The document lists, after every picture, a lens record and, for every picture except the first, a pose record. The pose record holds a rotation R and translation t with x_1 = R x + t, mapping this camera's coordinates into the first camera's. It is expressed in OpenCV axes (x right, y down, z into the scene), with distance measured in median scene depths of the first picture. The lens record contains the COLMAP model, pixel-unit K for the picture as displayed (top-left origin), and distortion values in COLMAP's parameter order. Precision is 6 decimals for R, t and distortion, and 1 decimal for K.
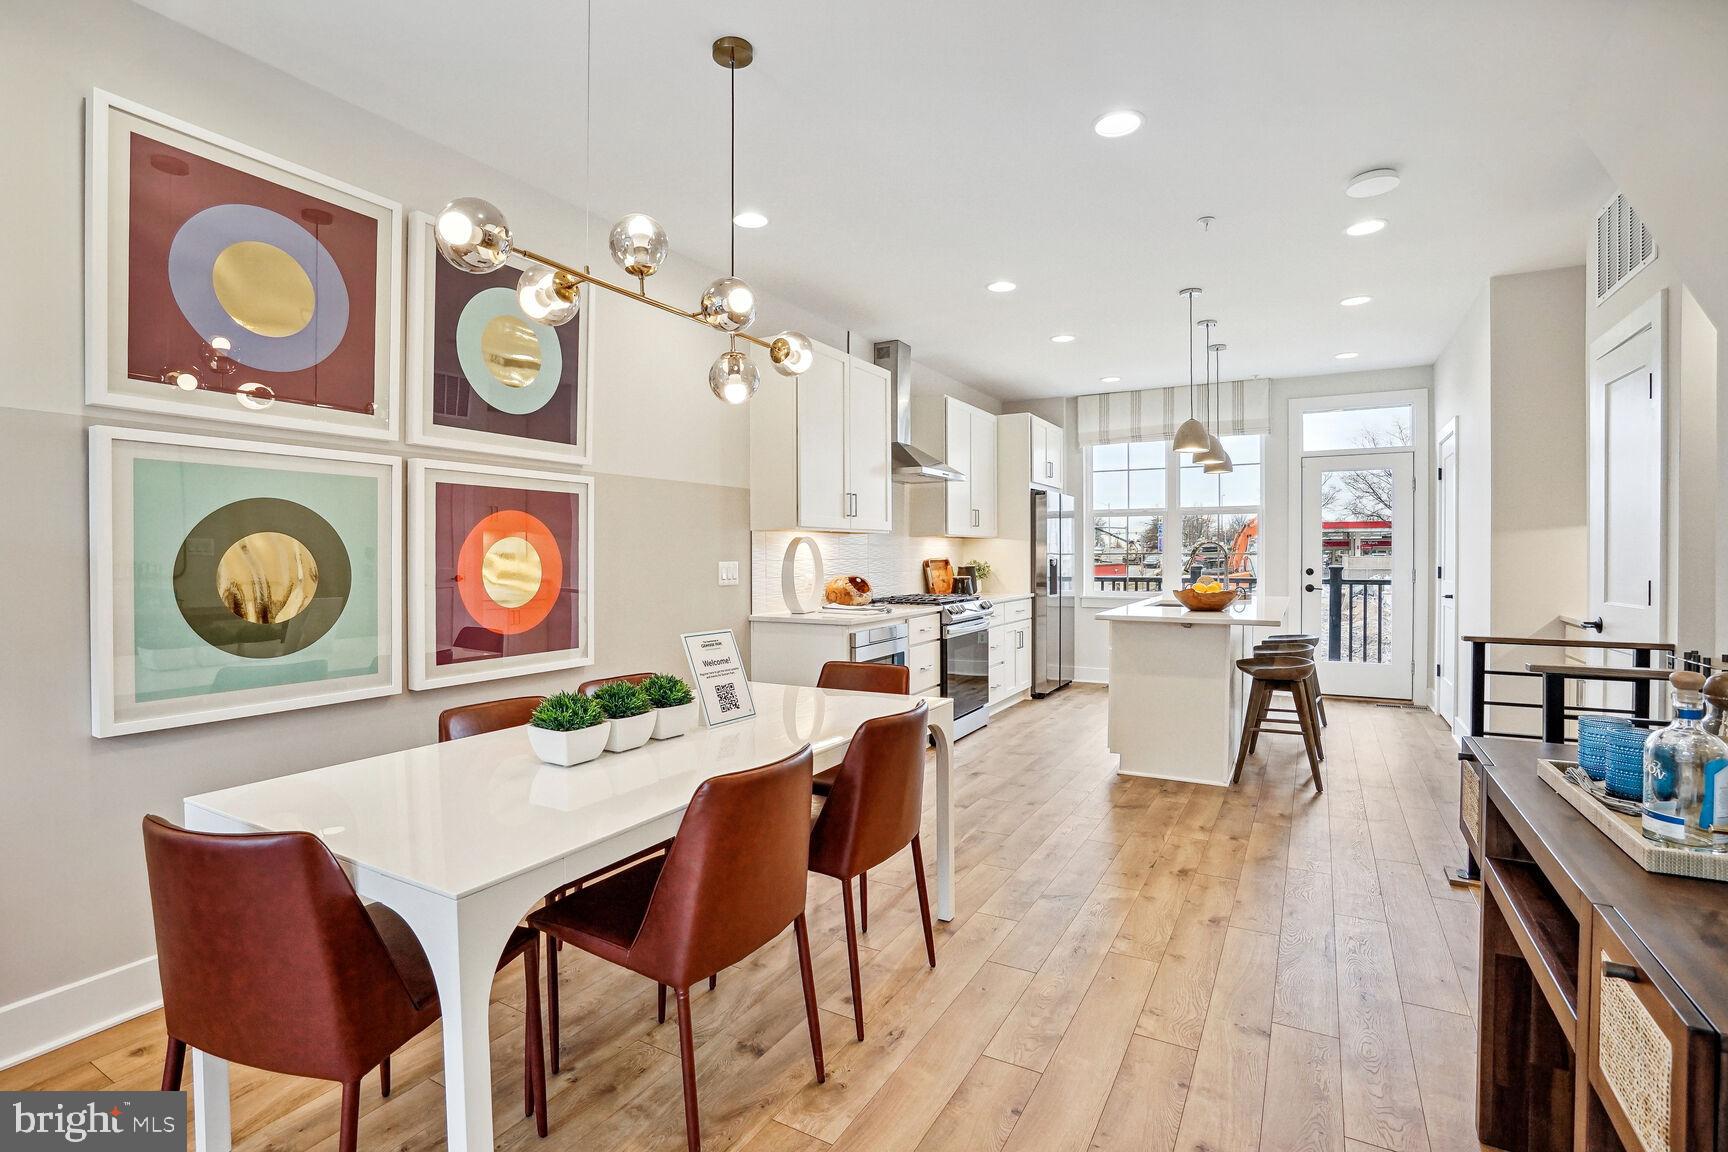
lens RADIAL K [[834.1, 0, 869.2], [0, 834.1, 562.0], [0, 0, 1]] dist [-0.002888, -0.000248]
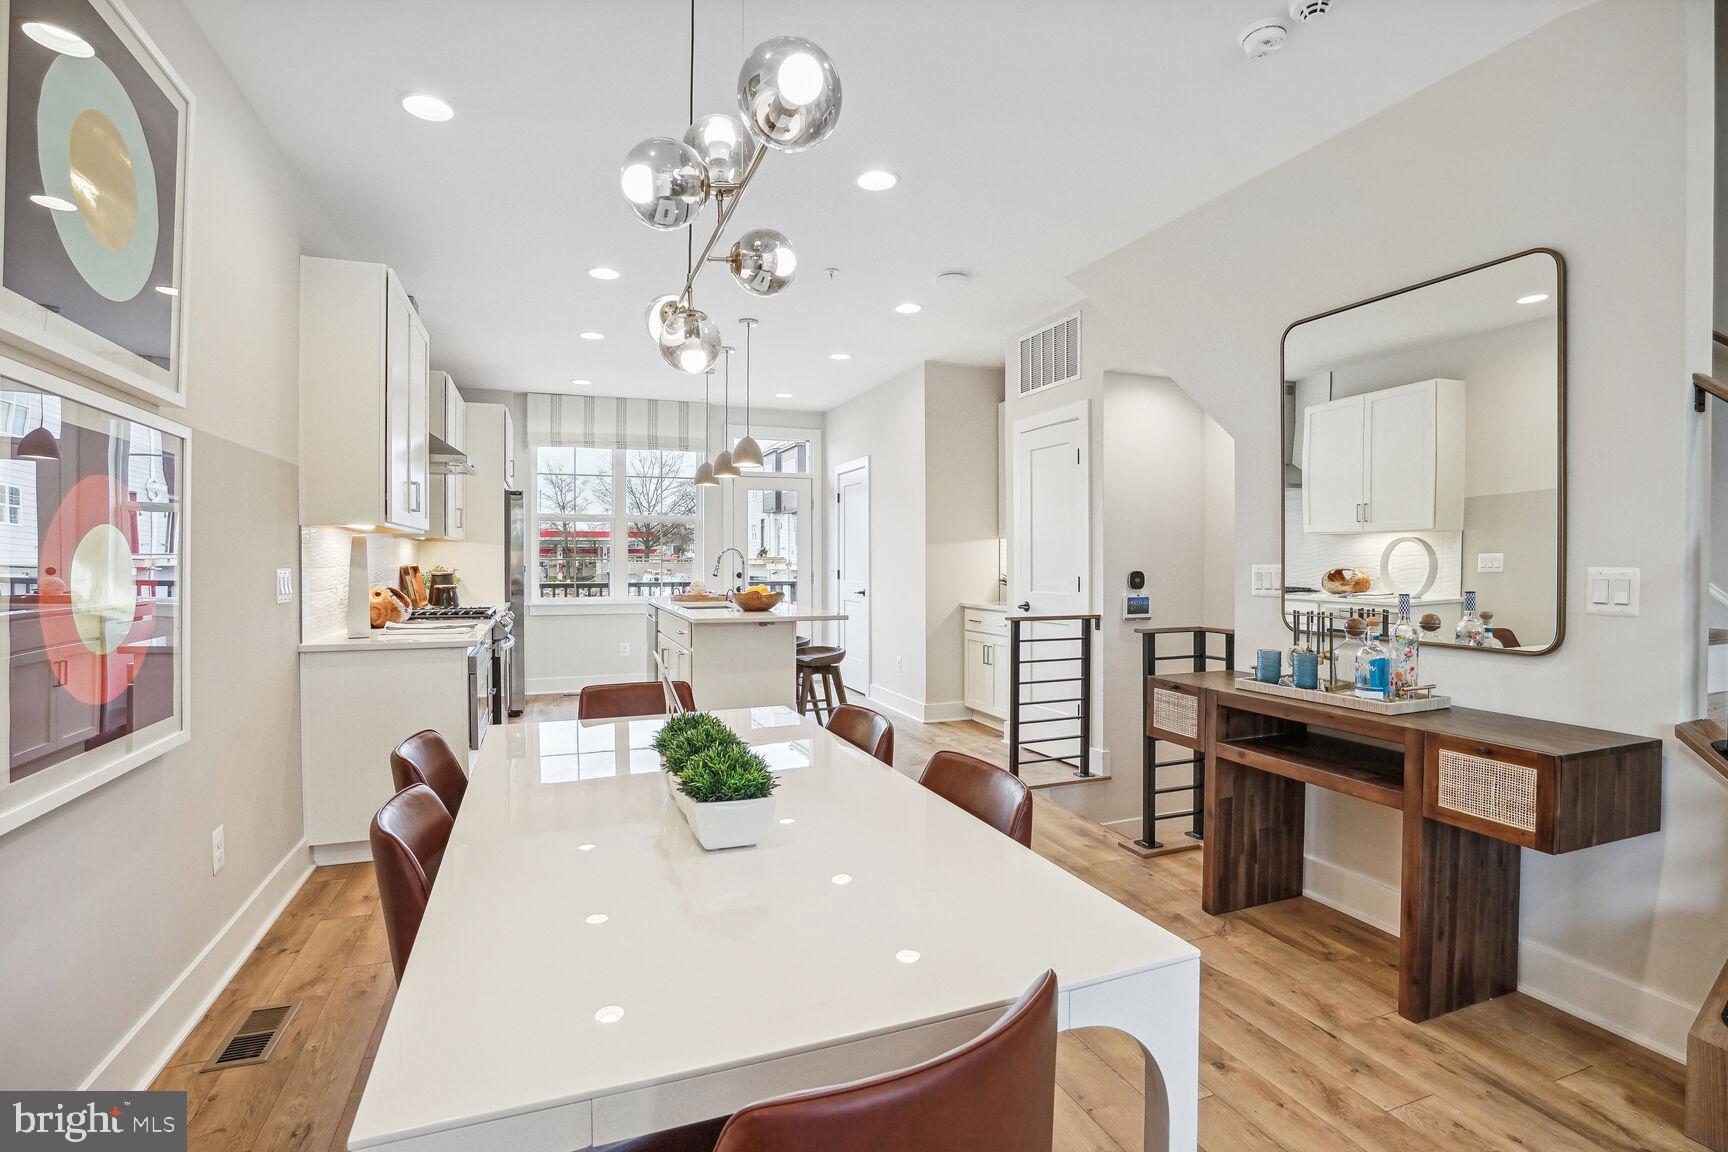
lens RADIAL K [[813.0, 0, 866.8], [0, 813.0, 565.0], [0, 0, 1]] dist [-0.002227, -0.000007]
pose [[0.643539, -0.002942, 0.765408, -0.359344], [0.005468, 0.999985, -0.000754, -0.000818], [-0.765394, 0.004670, 0.643545, 0.198993]]
